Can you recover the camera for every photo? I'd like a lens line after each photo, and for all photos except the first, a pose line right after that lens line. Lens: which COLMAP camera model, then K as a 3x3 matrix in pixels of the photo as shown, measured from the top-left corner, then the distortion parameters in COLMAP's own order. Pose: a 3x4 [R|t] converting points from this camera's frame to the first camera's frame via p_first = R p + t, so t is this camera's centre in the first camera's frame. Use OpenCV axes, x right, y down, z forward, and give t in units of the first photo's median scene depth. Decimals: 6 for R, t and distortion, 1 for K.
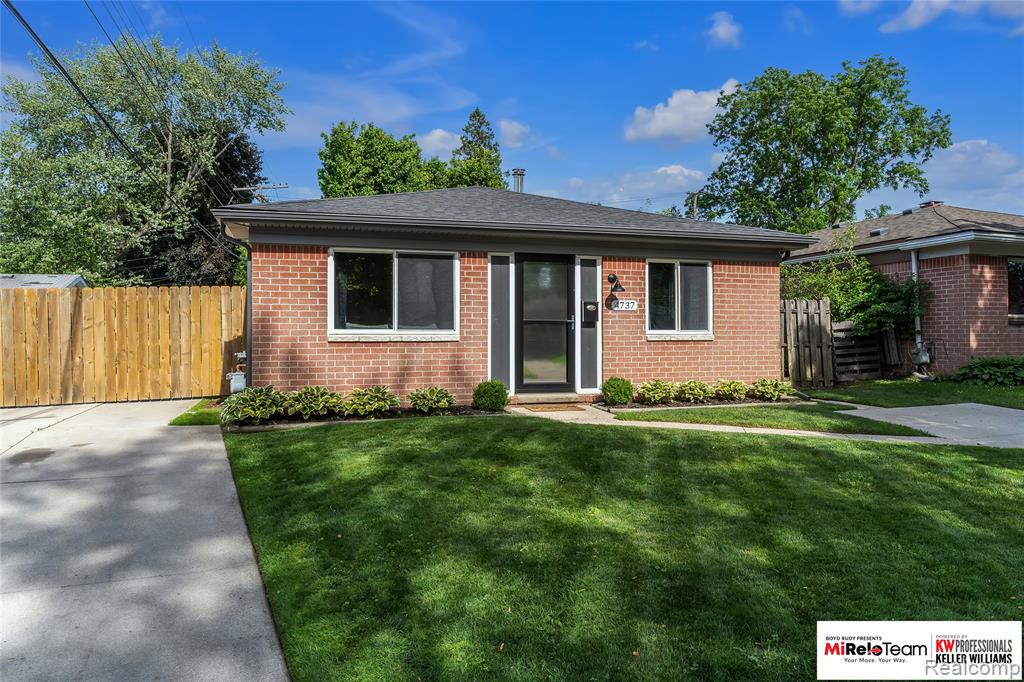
lens RADIAL K [[695.0, 0, 513.2], [0, 695.0, 337.4], [0, 0, 1]] dist [-0.000693, -0.001185]
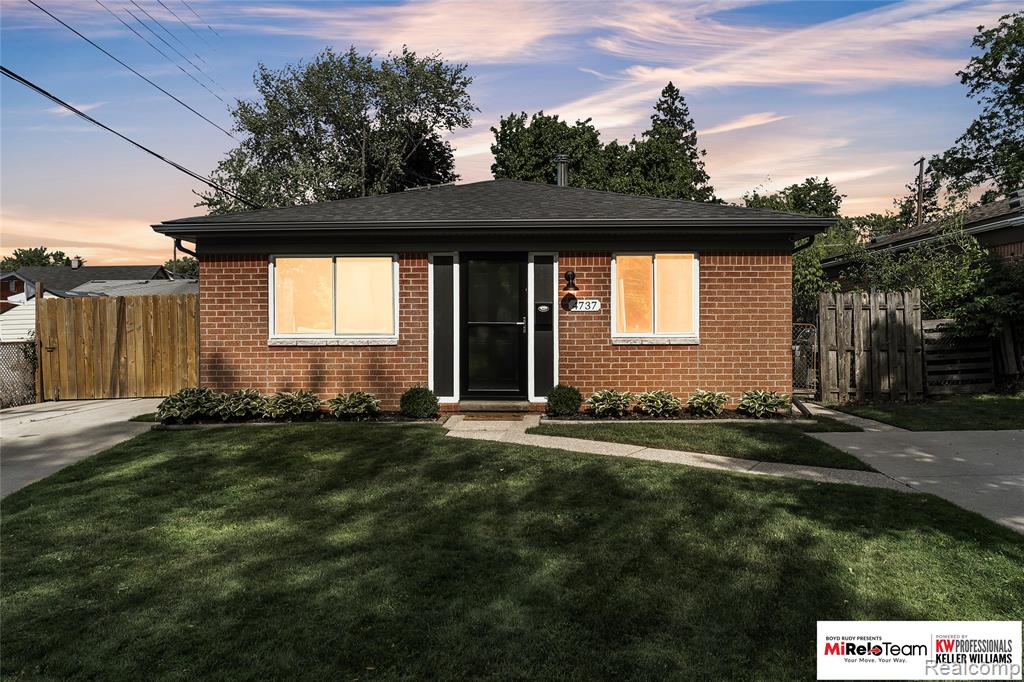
lens RADIAL K [[736.1, 0, 521.2], [0, 736.1, 349.8], [0, 0, 1]] dist [-0.009723, 0.019183]
pose [[0.948581, 0.006065, -0.316477, 0.368303], [0.001616, 0.999711, 0.024002, -0.011381], [0.316531, -0.023280, 0.948296, 0.066003]]
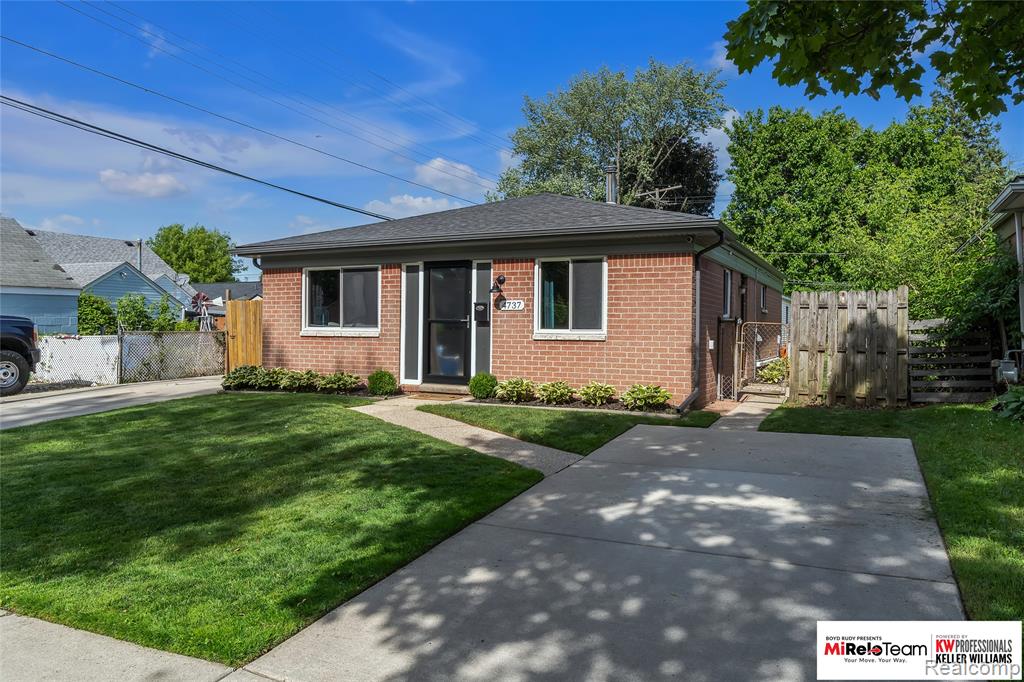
lens RADIAL K [[736.1, 0, 514.2], [0, 736.1, 333.6], [0, 0, 1]] dist [-0.009723, 0.019183]
pose [[0.720136, 0.010035, -0.693761, 0.887834], [-0.012429, 0.999922, 0.001562, -0.005259], [0.693722, 0.007498, 0.720204, 0.201663]]
